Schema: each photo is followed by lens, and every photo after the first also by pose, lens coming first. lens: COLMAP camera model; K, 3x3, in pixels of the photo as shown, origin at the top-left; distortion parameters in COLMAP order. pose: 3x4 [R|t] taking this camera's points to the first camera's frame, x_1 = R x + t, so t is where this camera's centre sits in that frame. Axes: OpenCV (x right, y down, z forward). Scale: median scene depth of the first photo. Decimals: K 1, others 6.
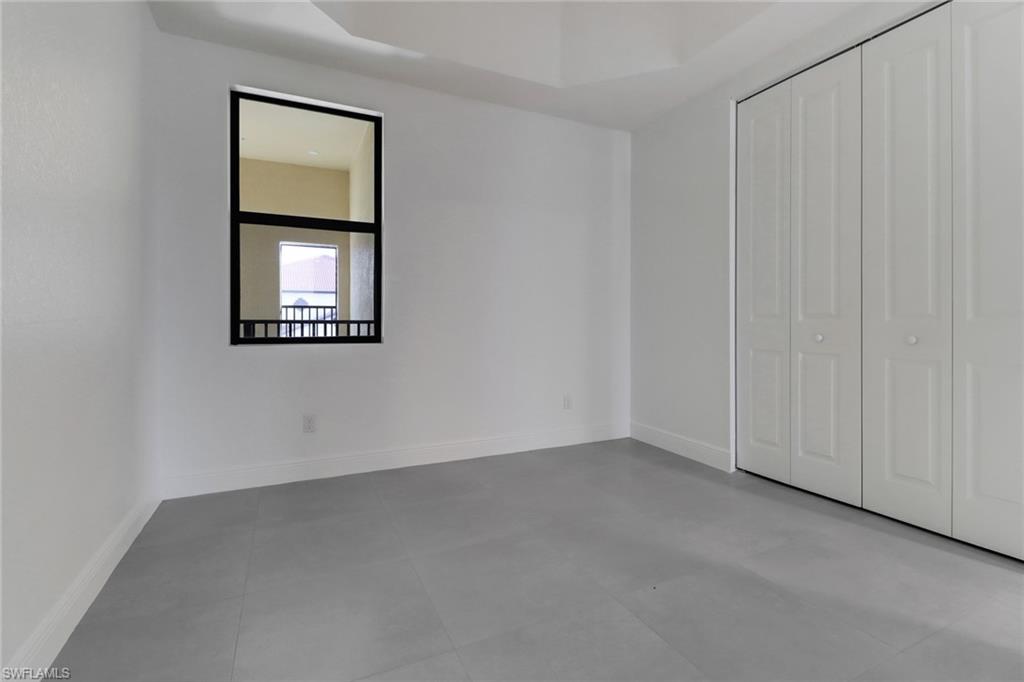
lens RADIAL K [[488.0, 0, 514.4], [0, 488.0, 317.3], [0, 0, 1]] dist [0.028194, -0.000925]
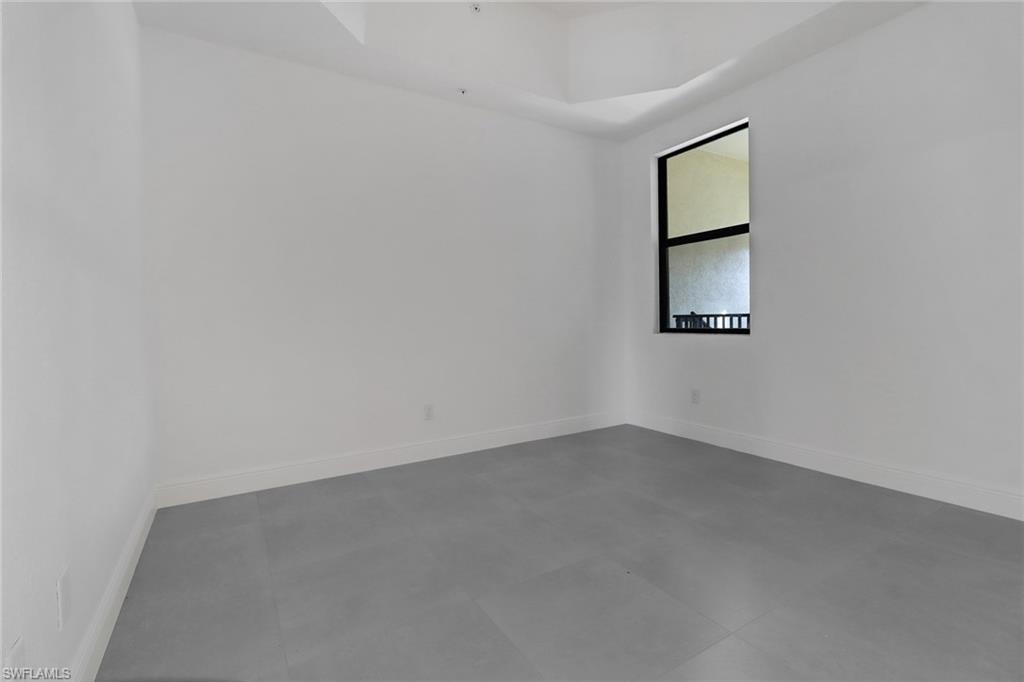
lens RADIAL K [[488.0, 0, 514.4], [0, 488.0, 317.3], [0, 0, 1]] dist [0.028194, -0.000925]
pose [[0.081745, -0.008493, -0.996617, 0.799305], [0.021789, 0.999740, -0.006733, 0.011076], [0.996415, -0.021165, 0.081909, 0.431623]]
